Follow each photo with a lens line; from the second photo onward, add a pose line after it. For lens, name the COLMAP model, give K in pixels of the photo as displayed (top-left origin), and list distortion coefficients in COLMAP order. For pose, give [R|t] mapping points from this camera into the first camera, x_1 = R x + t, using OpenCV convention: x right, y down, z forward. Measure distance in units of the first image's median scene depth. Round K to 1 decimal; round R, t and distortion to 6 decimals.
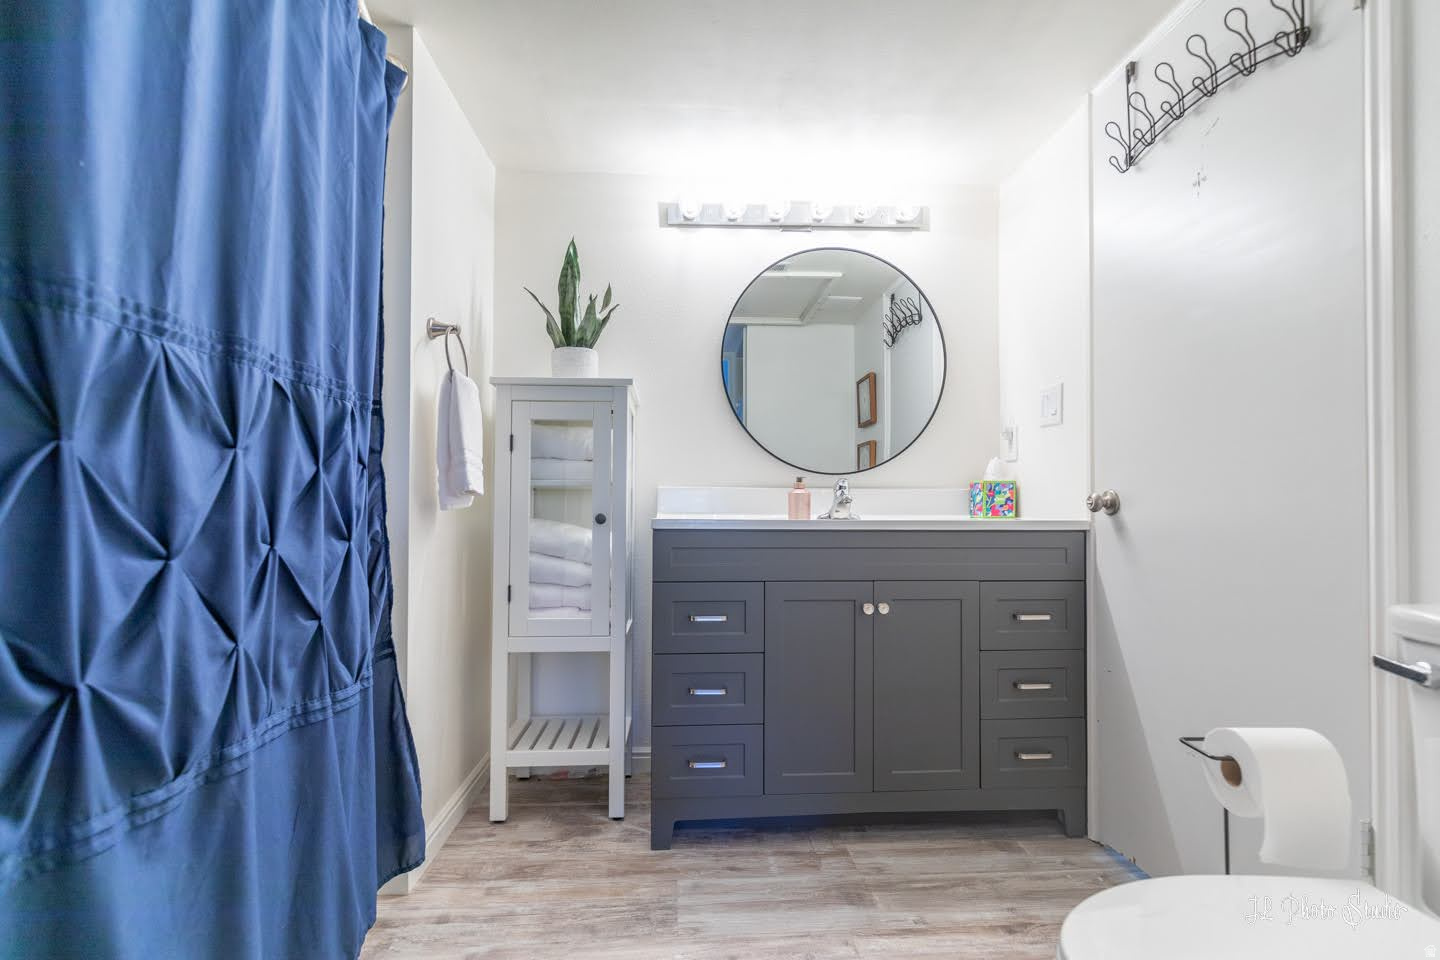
lens RADIAL K [[682.8, 0, 720.0], [0, 682.8, 480.0], [0, 0, 1]] dist [-0.012692, -0.000196]
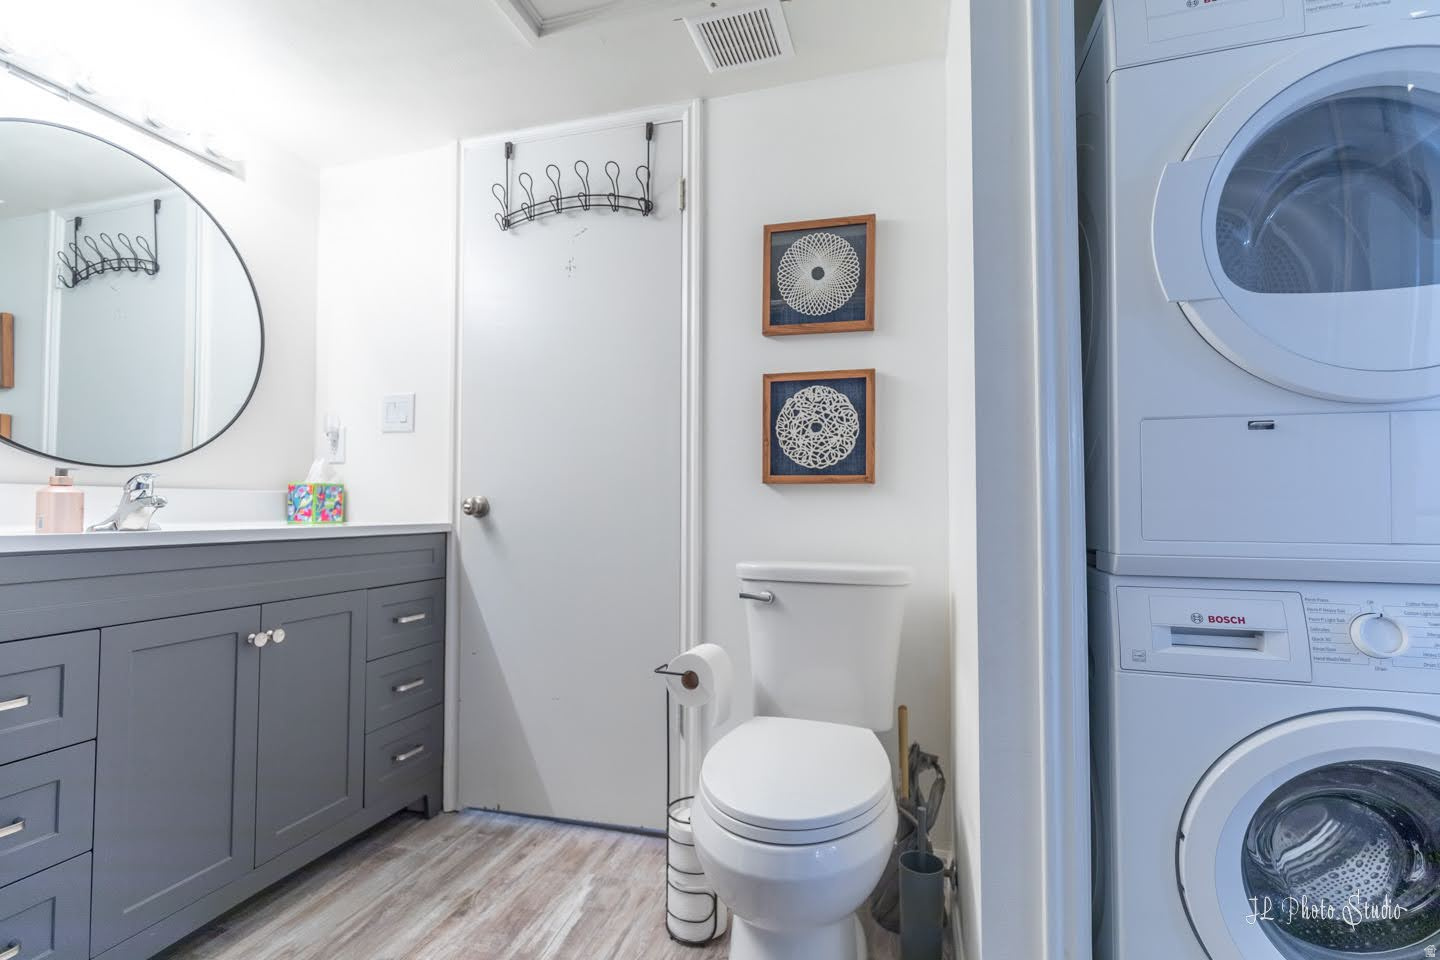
lens RADIAL K [[668.1, 0, 720.0], [0, 668.1, 480.0], [0, 0, 1]] dist [-0.001697, -0.000855]
pose [[0.306573, 0.038283, 0.951077, -0.364686], [-0.030172, 0.999080, -0.030490, 0.009763], [-0.951369, -0.019348, 0.307446, 0.246873]]
